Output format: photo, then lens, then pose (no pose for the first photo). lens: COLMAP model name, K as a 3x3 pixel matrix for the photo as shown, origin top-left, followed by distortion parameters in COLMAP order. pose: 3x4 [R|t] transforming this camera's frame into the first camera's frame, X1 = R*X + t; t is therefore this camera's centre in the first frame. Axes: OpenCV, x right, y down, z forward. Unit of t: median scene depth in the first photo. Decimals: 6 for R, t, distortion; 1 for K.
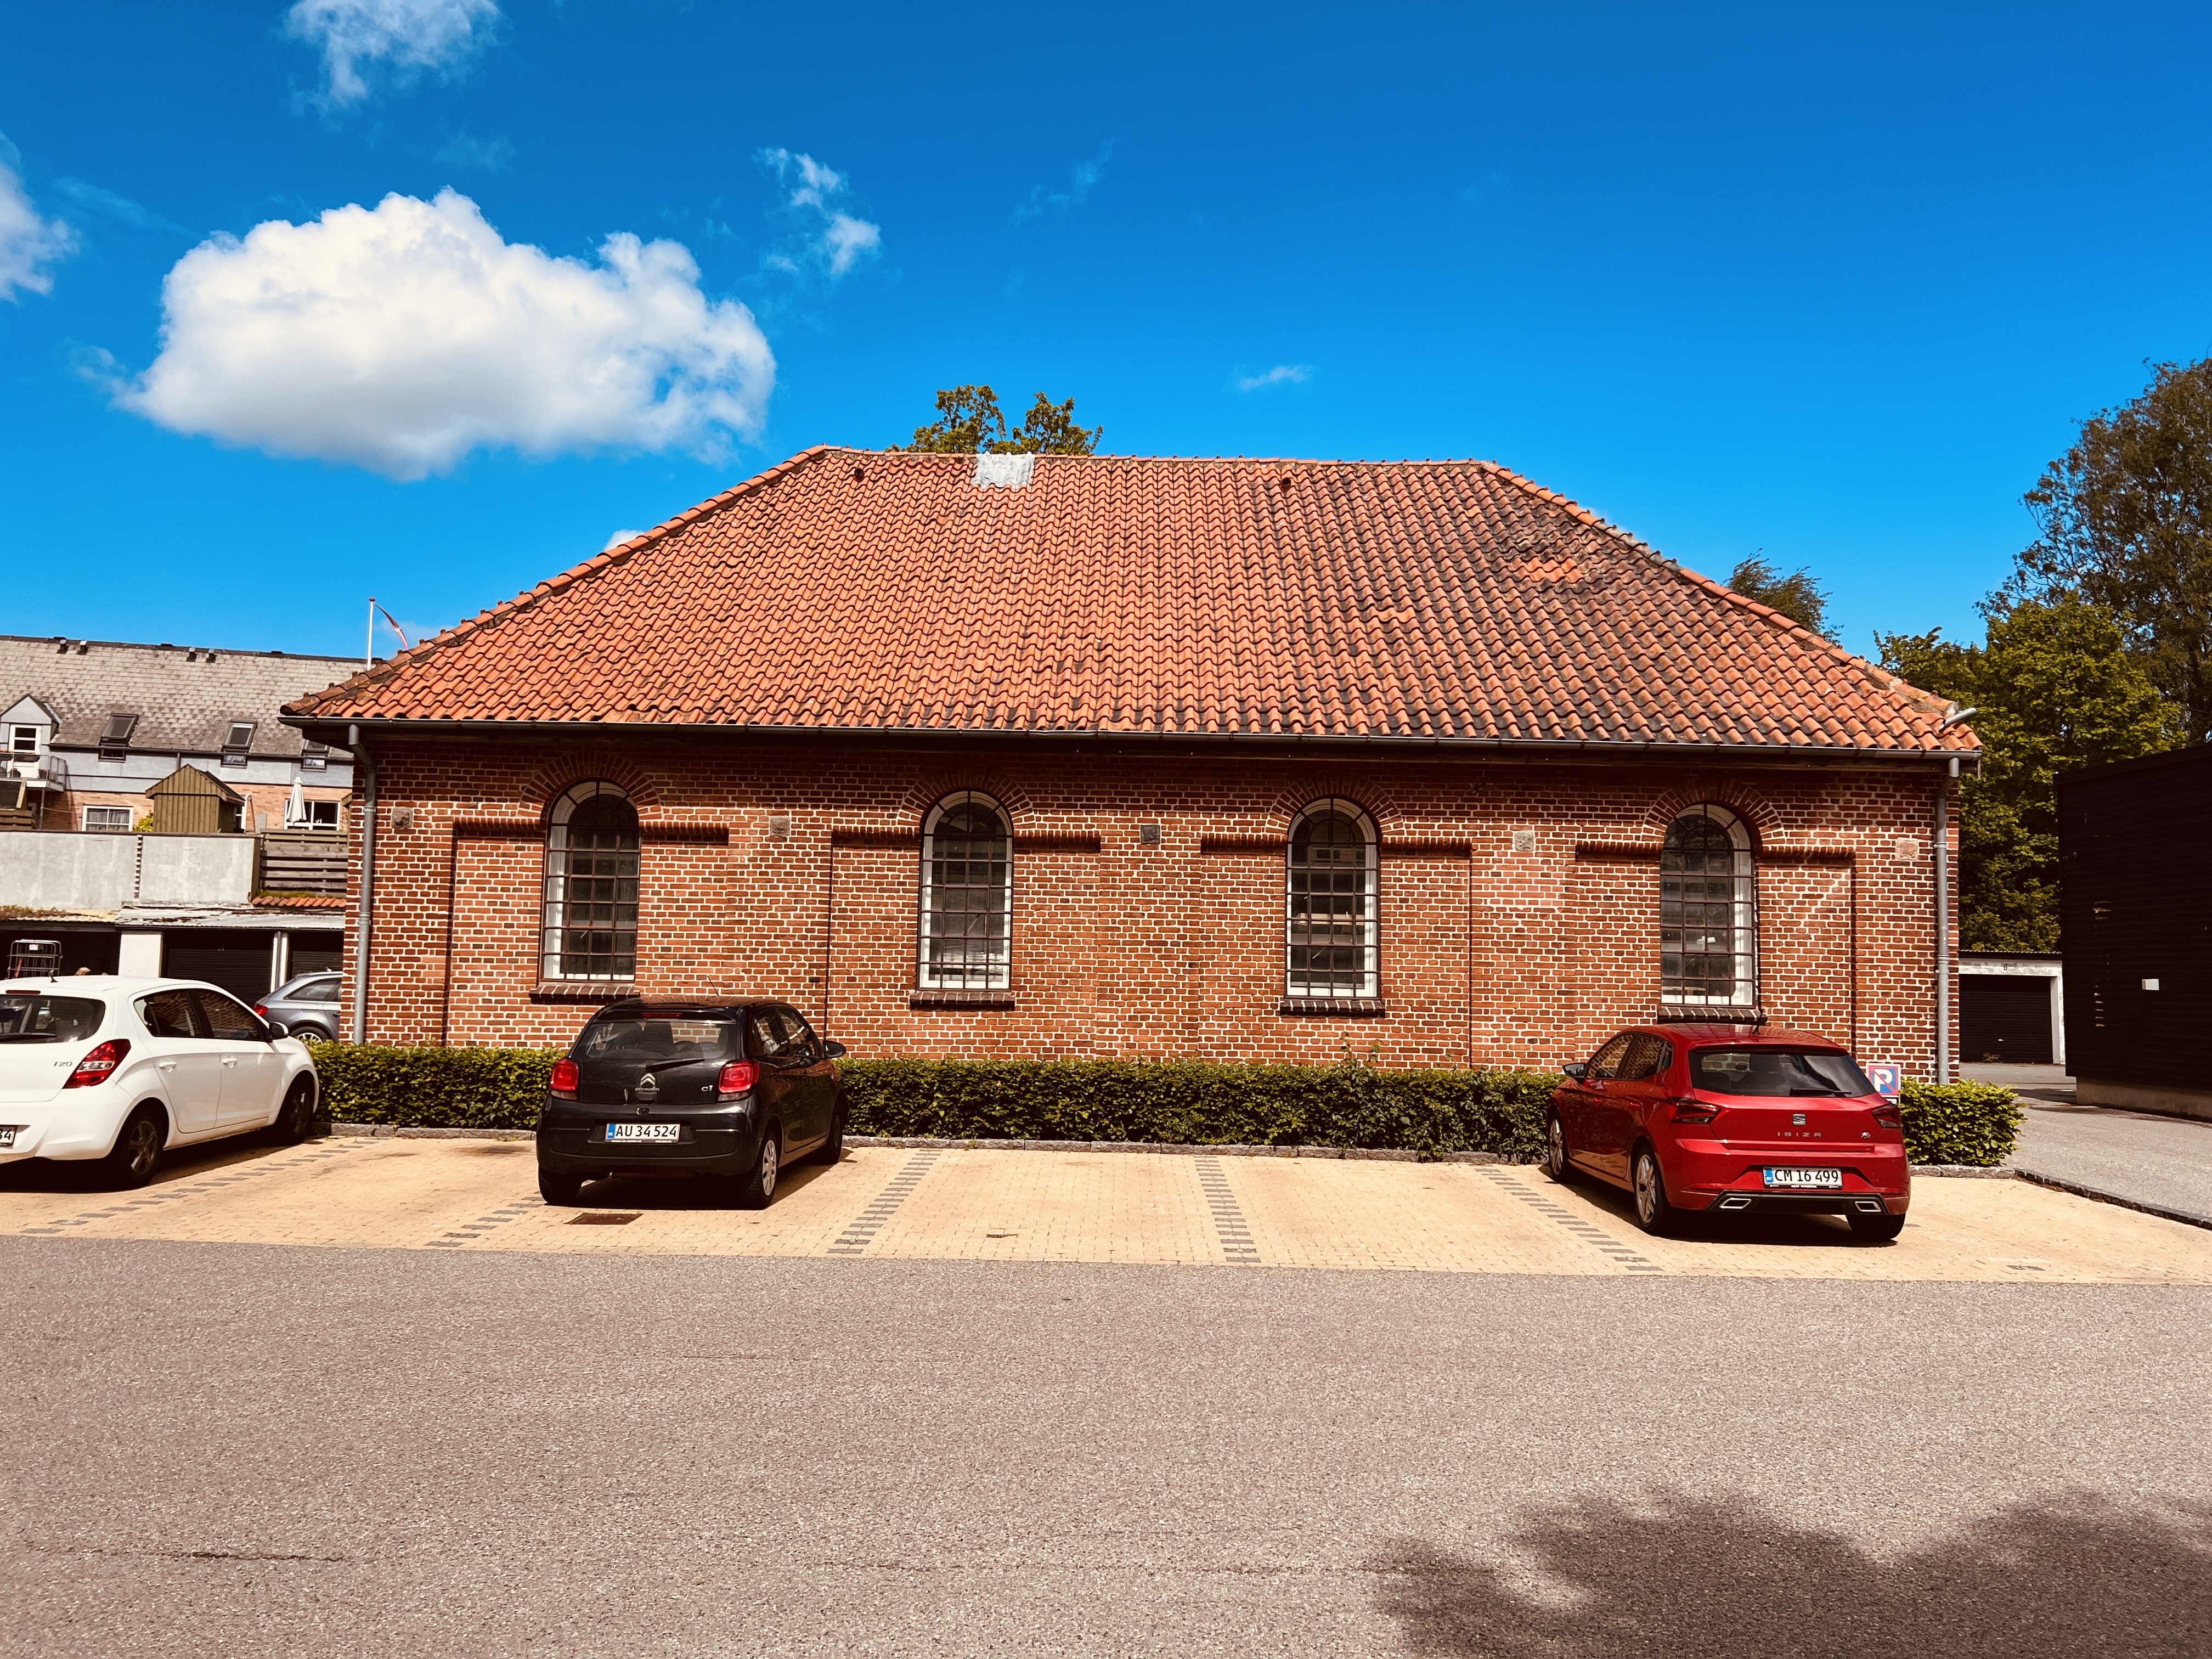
lens RADIAL K [[1706.7, 0, 1098.3], [0, 1706.7, 849.0], [0, 0, 1]] dist [-0.014582, -0.008849]
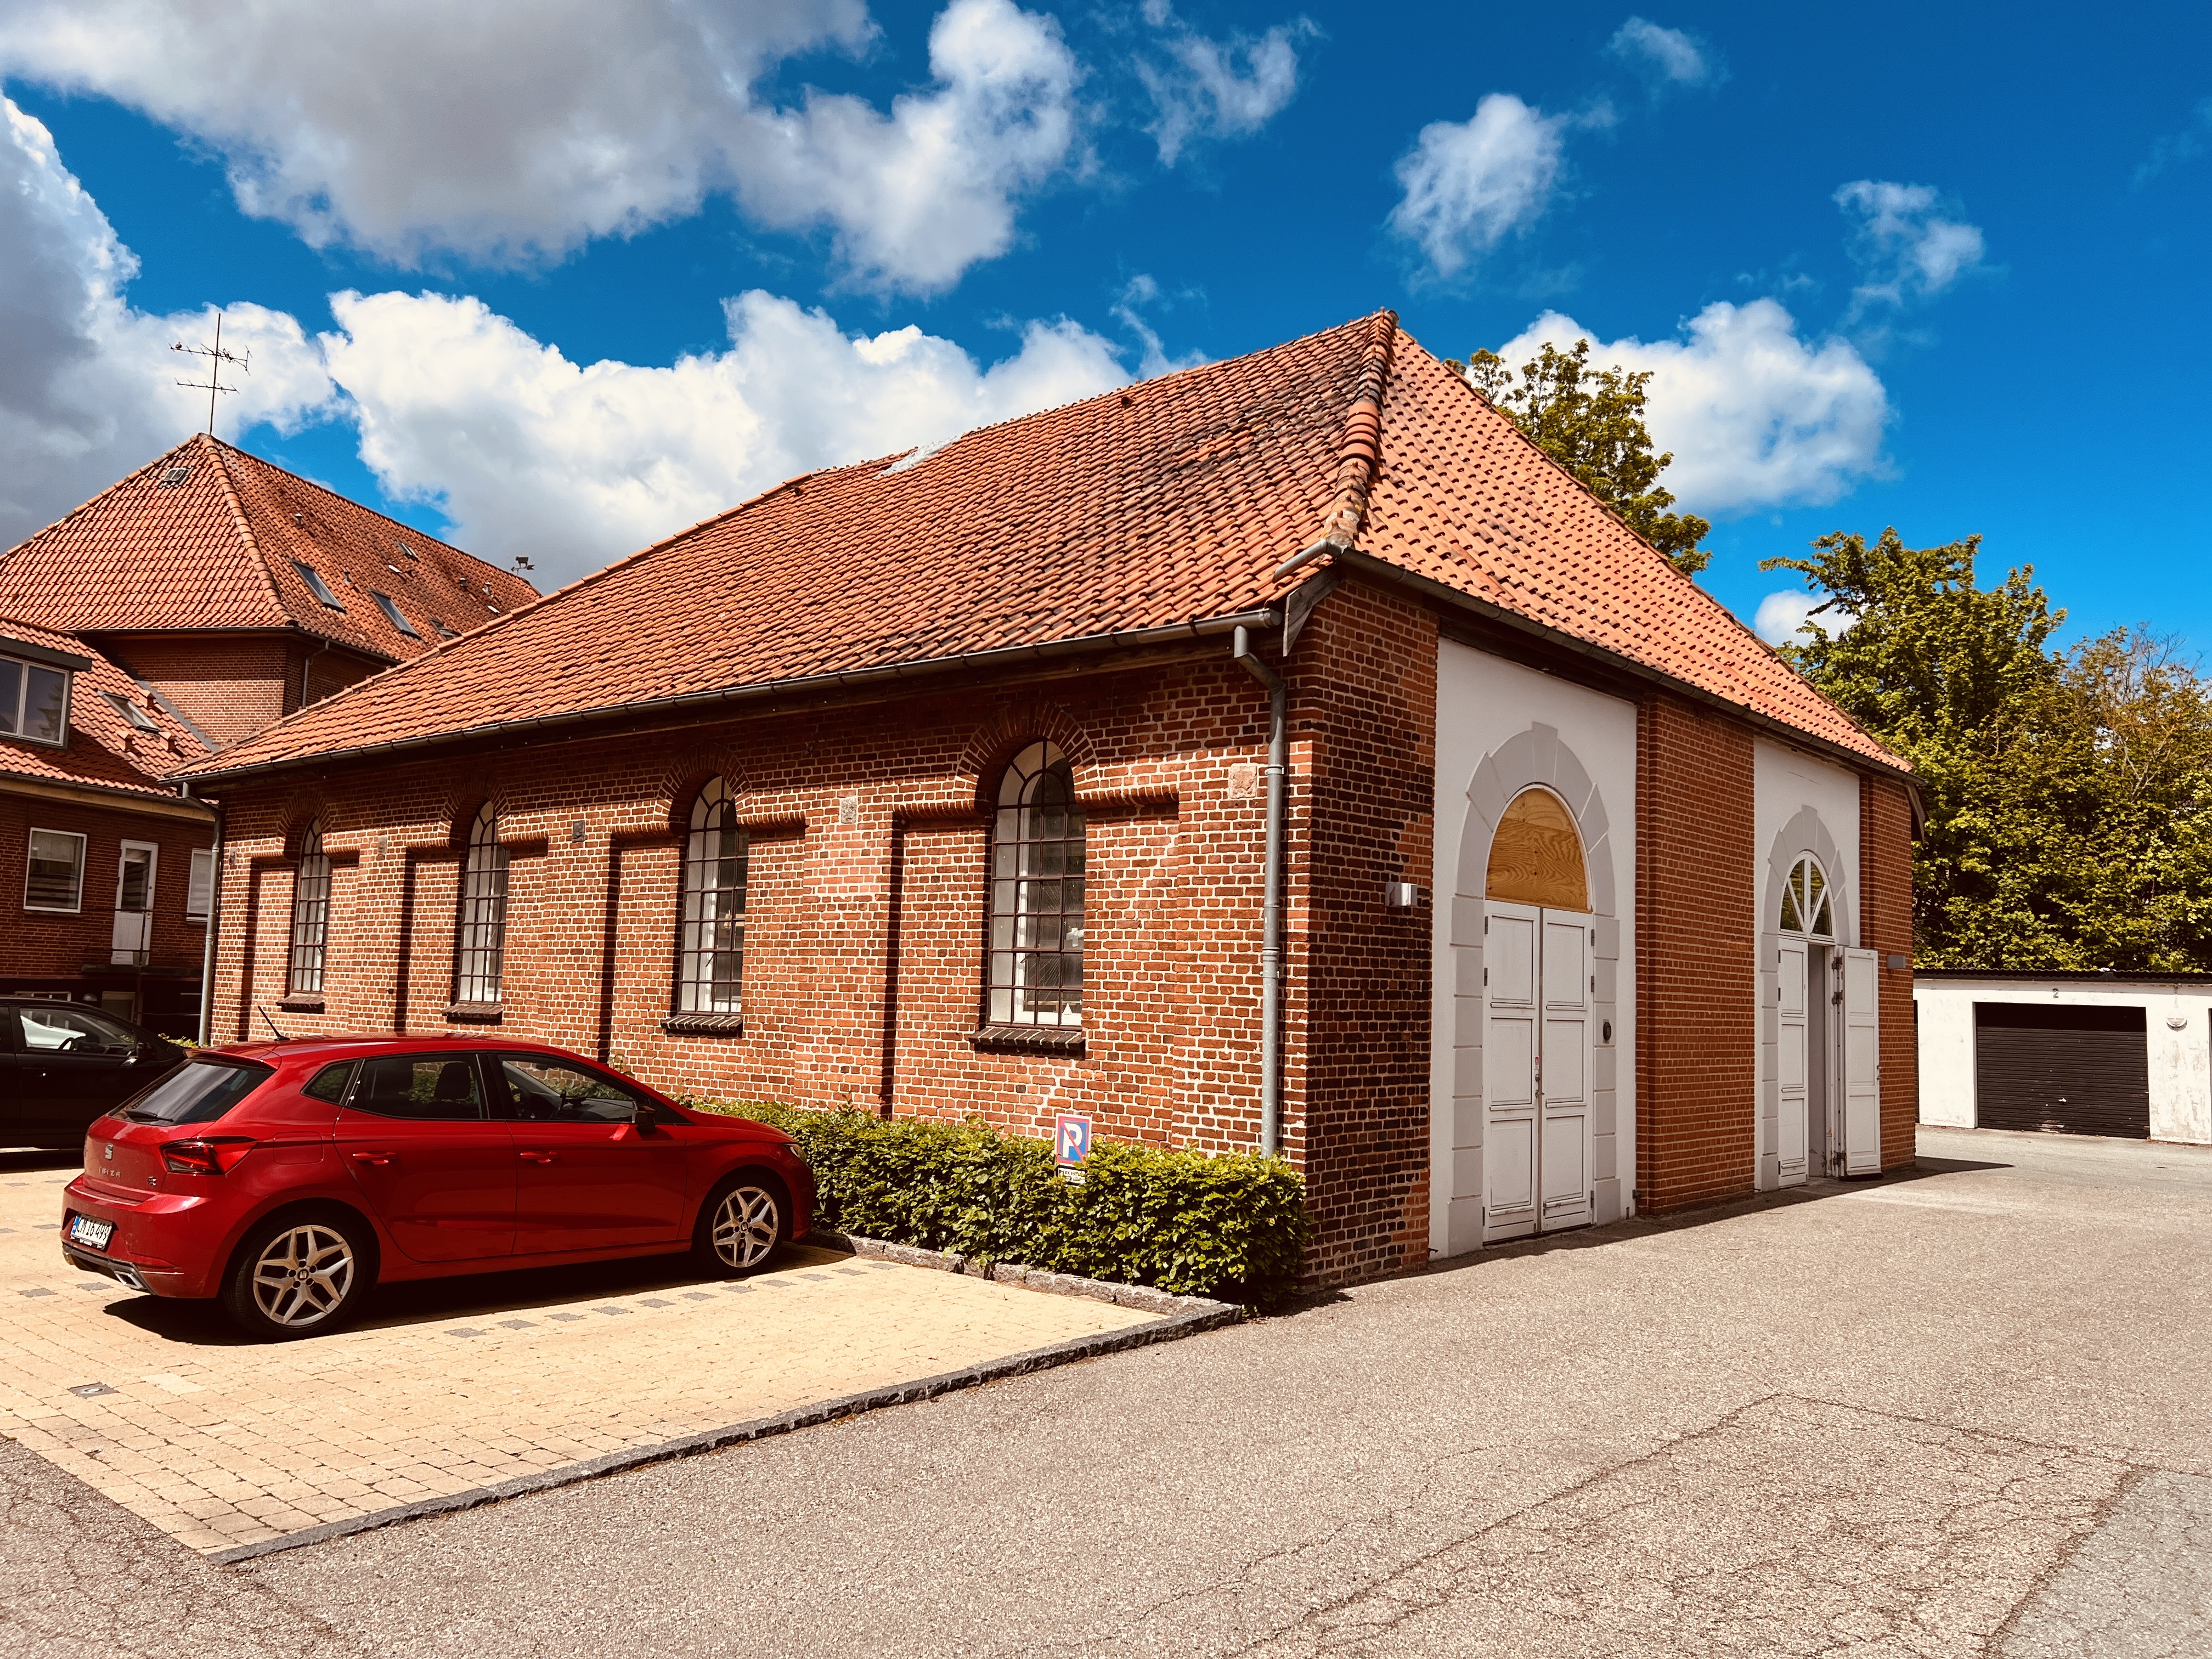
lens RADIAL K [[1706.7, 0, 1103.8], [0, 1706.7, 809.2], [0, 0, 1]] dist [-0.014582, -0.008849]
pose [[0.788723, -0.068568, -0.610913, 0.808793], [0.025685, 0.996568, -0.078693, 0.058283], [0.614212, 0.046376, 0.787777, 0.460652]]
